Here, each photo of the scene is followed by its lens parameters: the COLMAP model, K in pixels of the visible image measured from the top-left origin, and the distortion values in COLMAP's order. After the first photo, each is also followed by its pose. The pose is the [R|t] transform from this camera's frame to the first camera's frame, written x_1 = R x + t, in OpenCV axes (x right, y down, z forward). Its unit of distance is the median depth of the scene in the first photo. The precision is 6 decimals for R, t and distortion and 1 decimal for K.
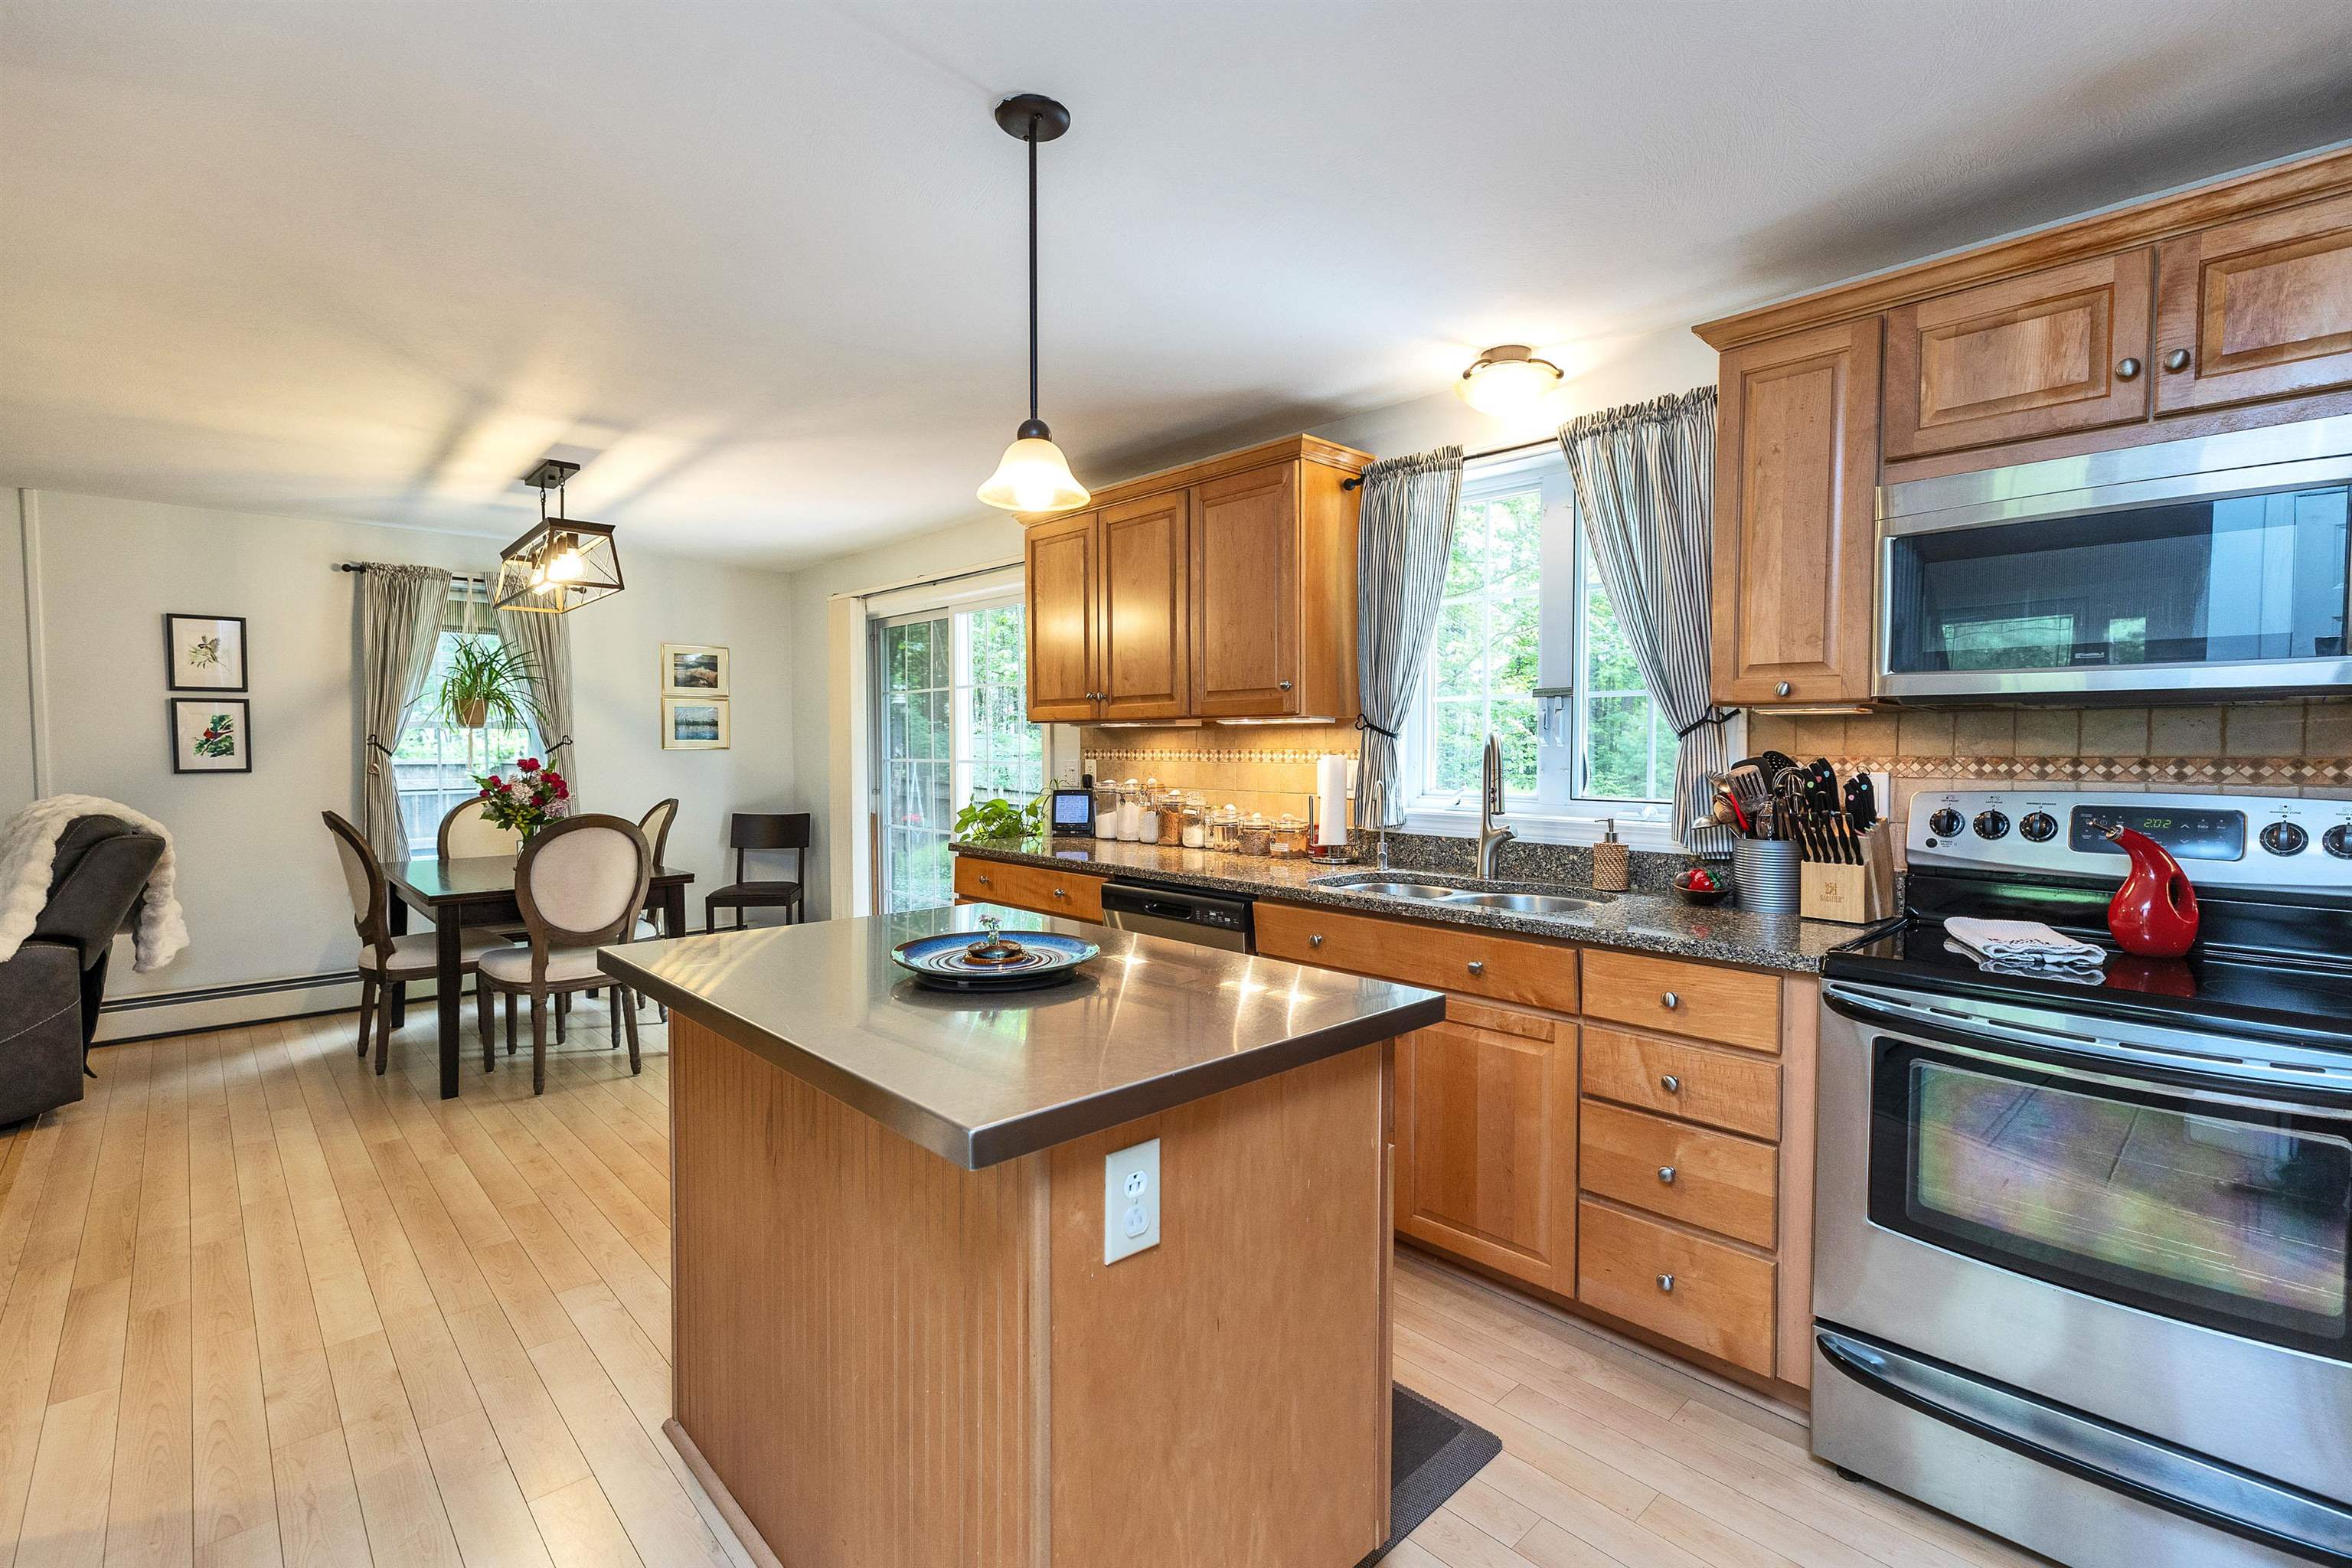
lens RADIAL K [[1064.1, 0, 1158.5], [0, 1064.1, 771.5], [0, 0, 1]] dist [-0.000920, 0.000677]
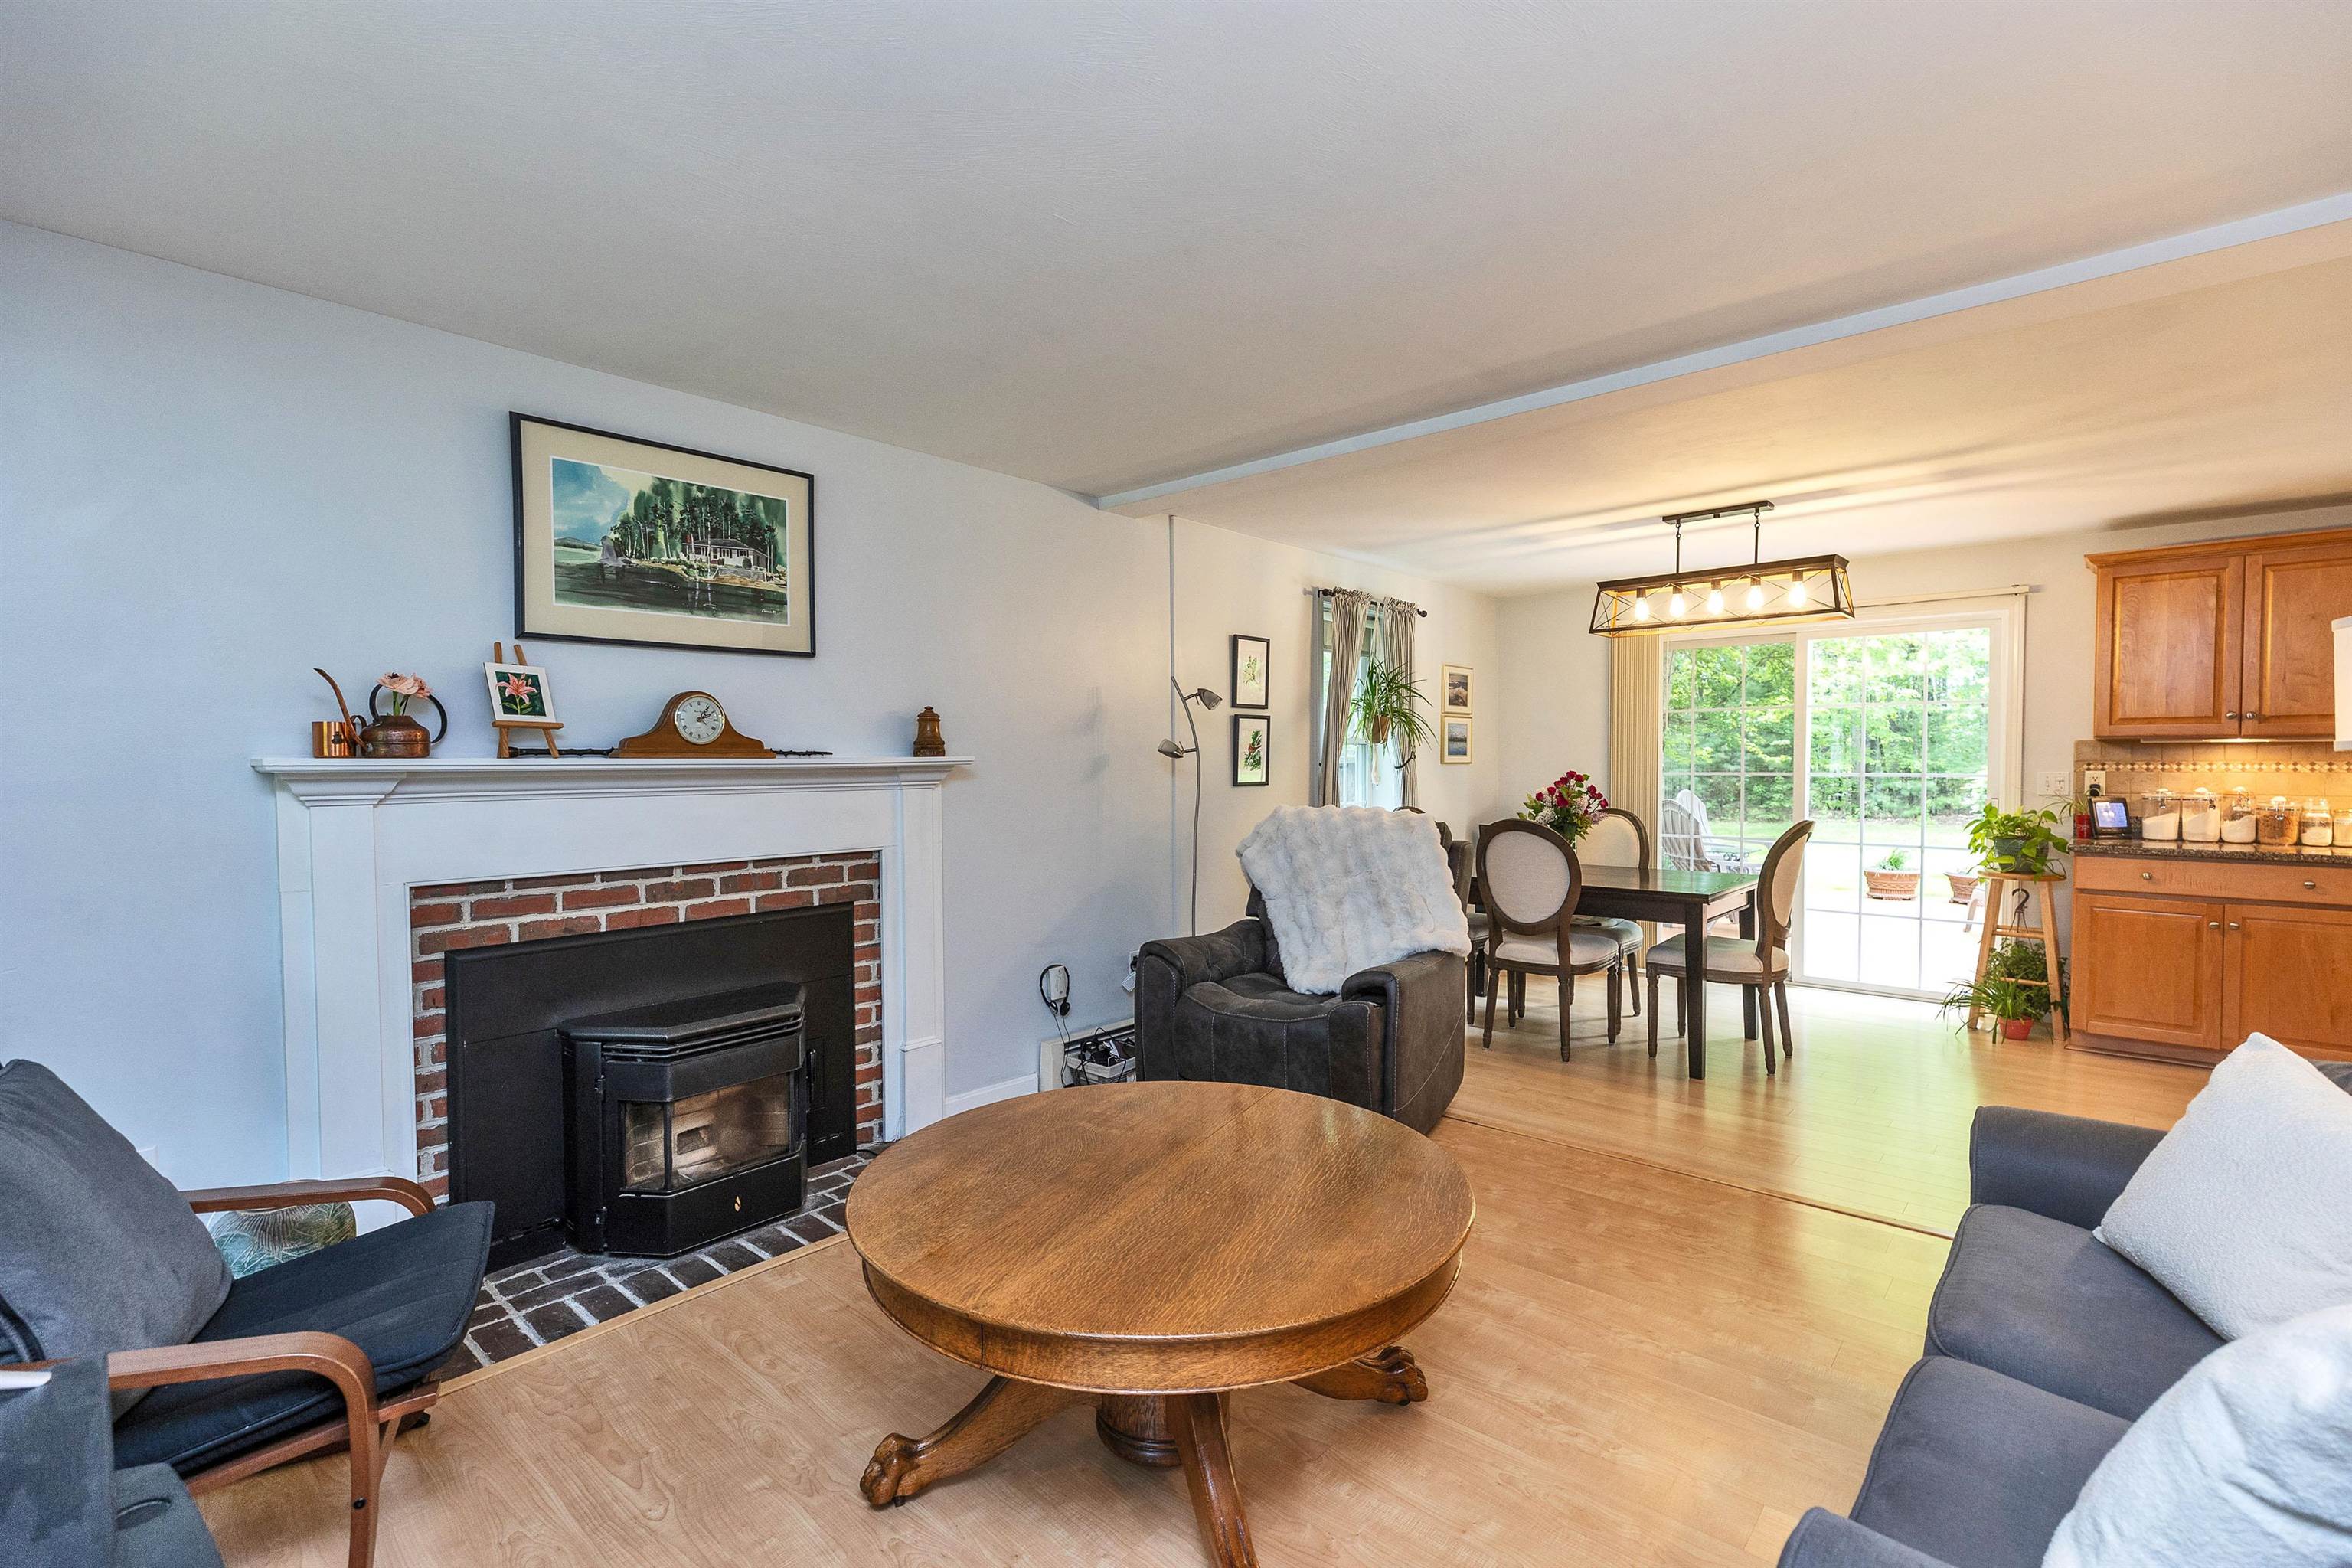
lens RADIAL K [[1064.1, 0, 1142.0], [0, 1064.1, 787.6], [0, 0, 1]] dist [-0.000920, 0.000677]
pose [[0.996480, -0.003126, 0.083769, -1.103972], [0.003182, 0.999995, -0.000541, 0.003487], [-0.083767, 0.000806, 0.996485, -0.046560]]
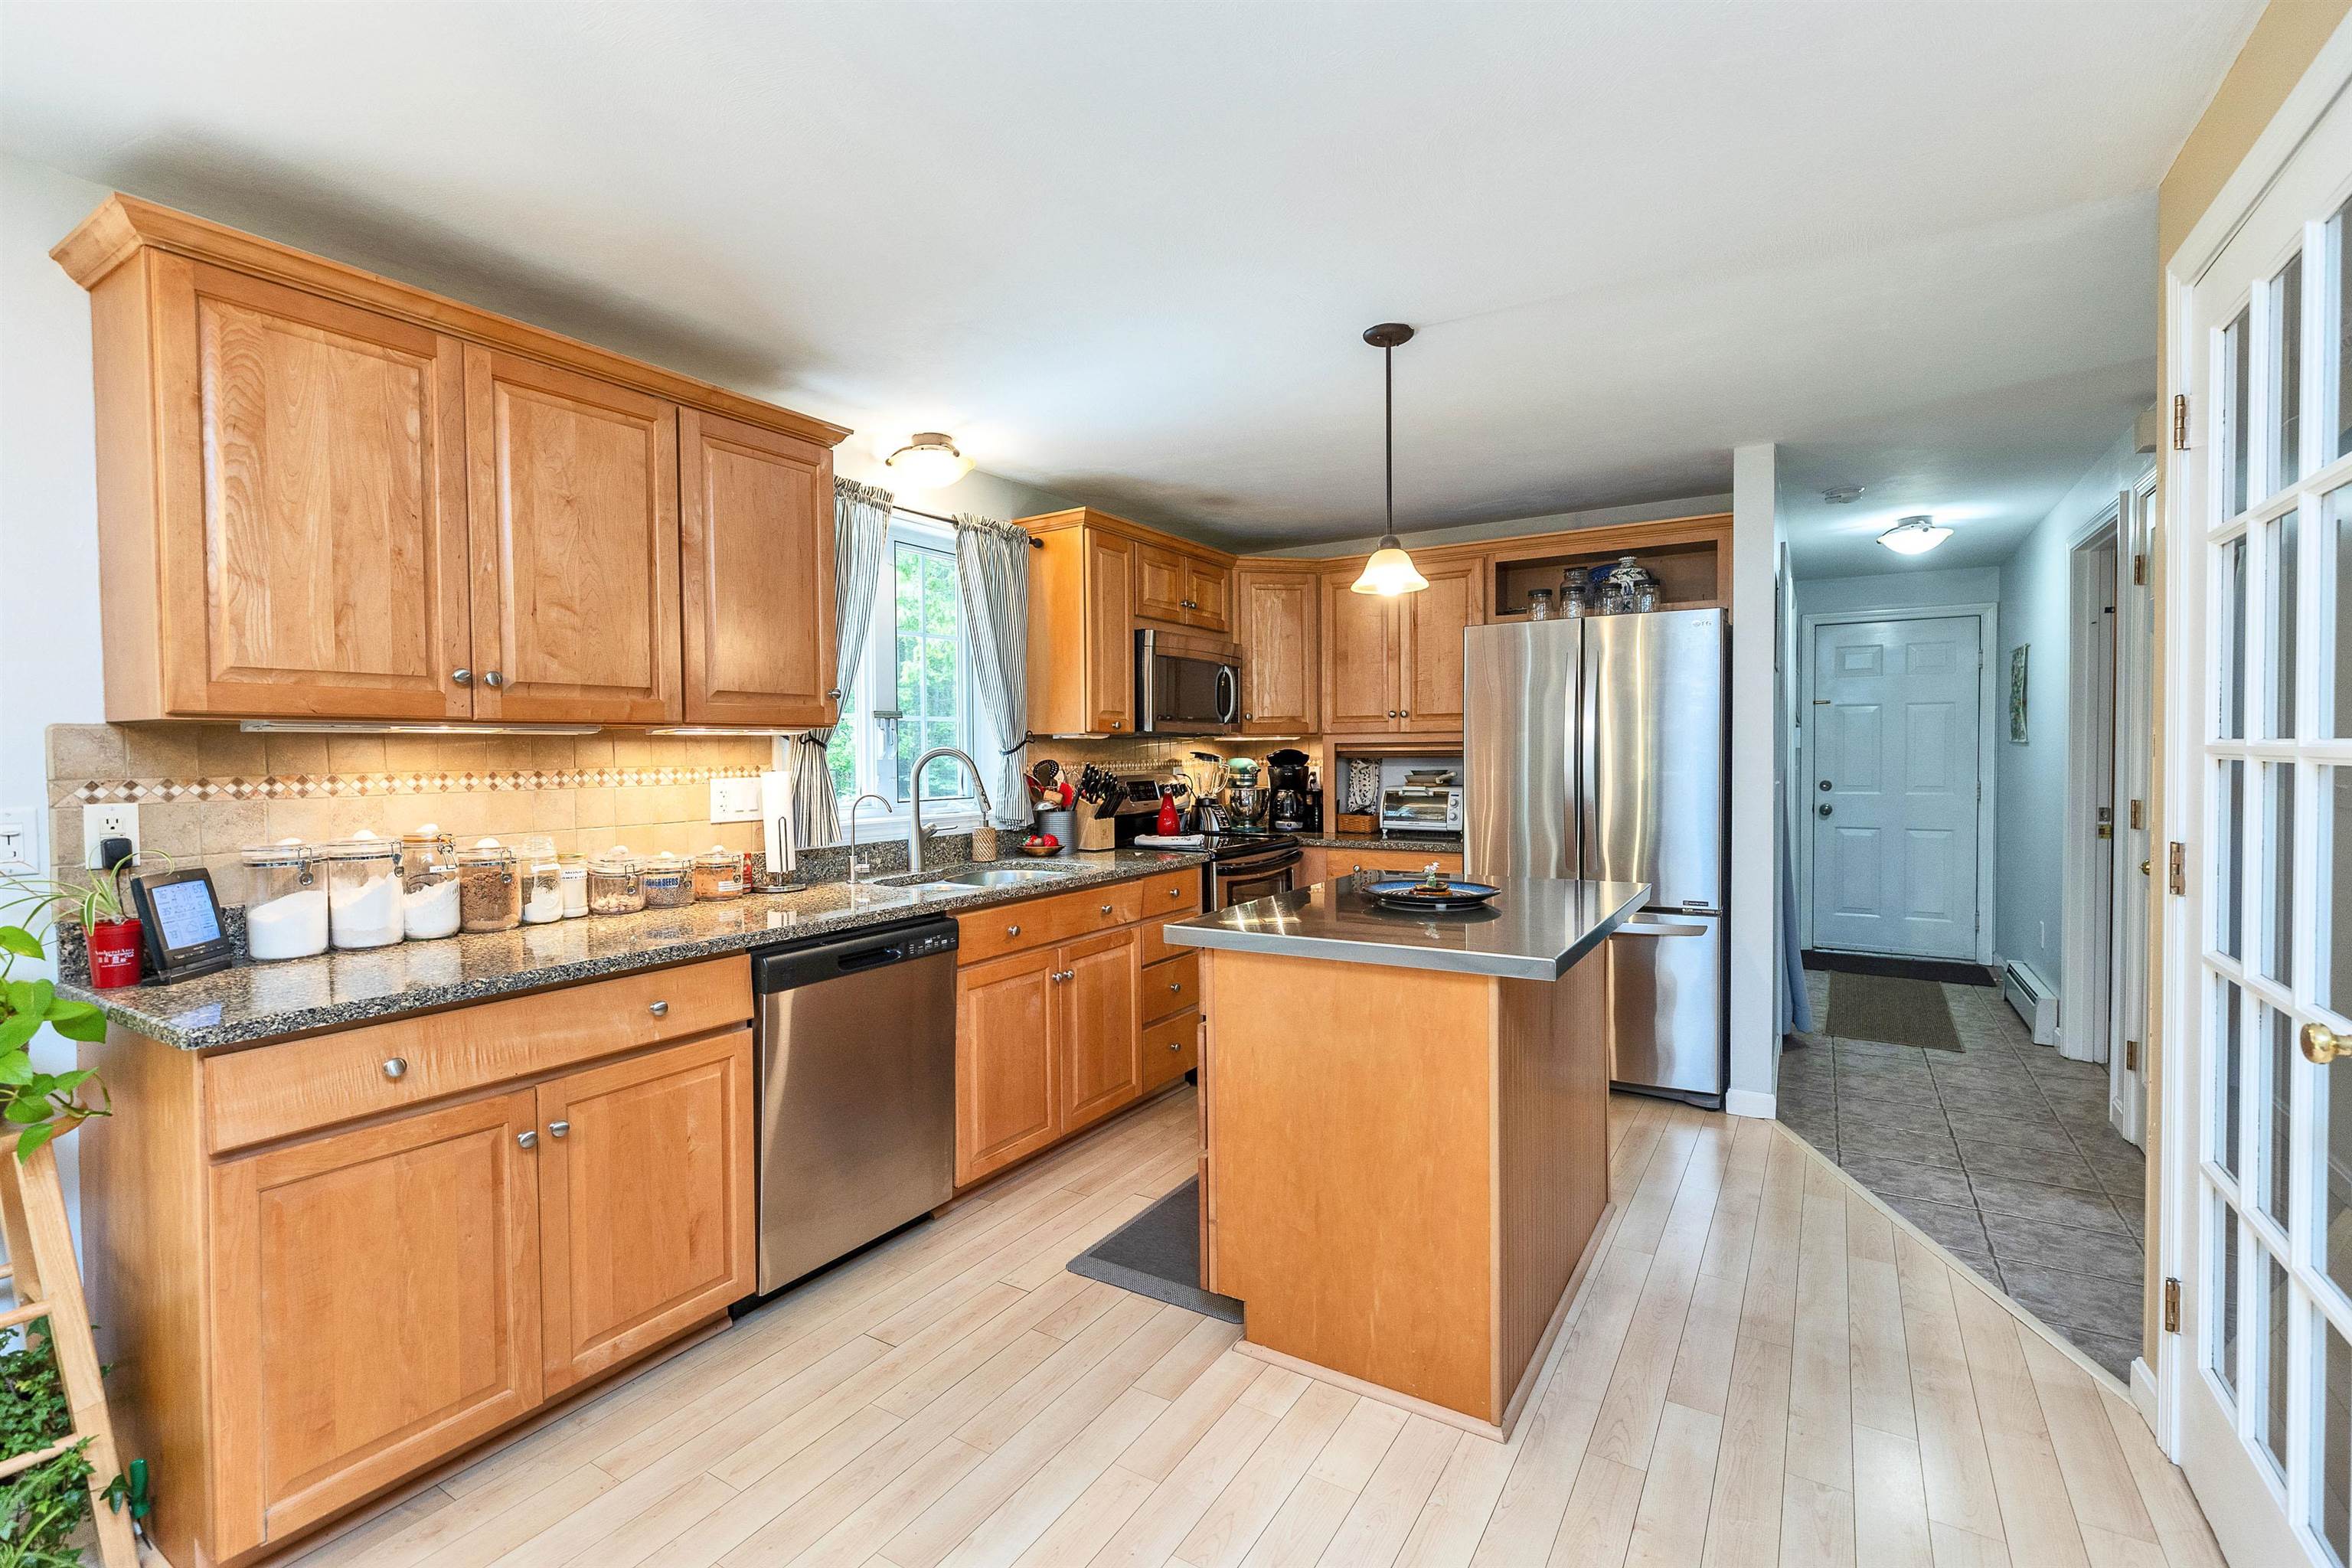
lens RADIAL K [[1064.1, 0, 1191.0], [0, 1064.1, 774.2], [0, 0, 1]] dist [-0.000920, 0.000677]
pose [[-0.284682, -0.018655, 0.958440, -0.570711], [0.034751, 0.998953, 0.029765, -0.019770], [-0.957992, 0.041781, -0.283736, 0.655635]]
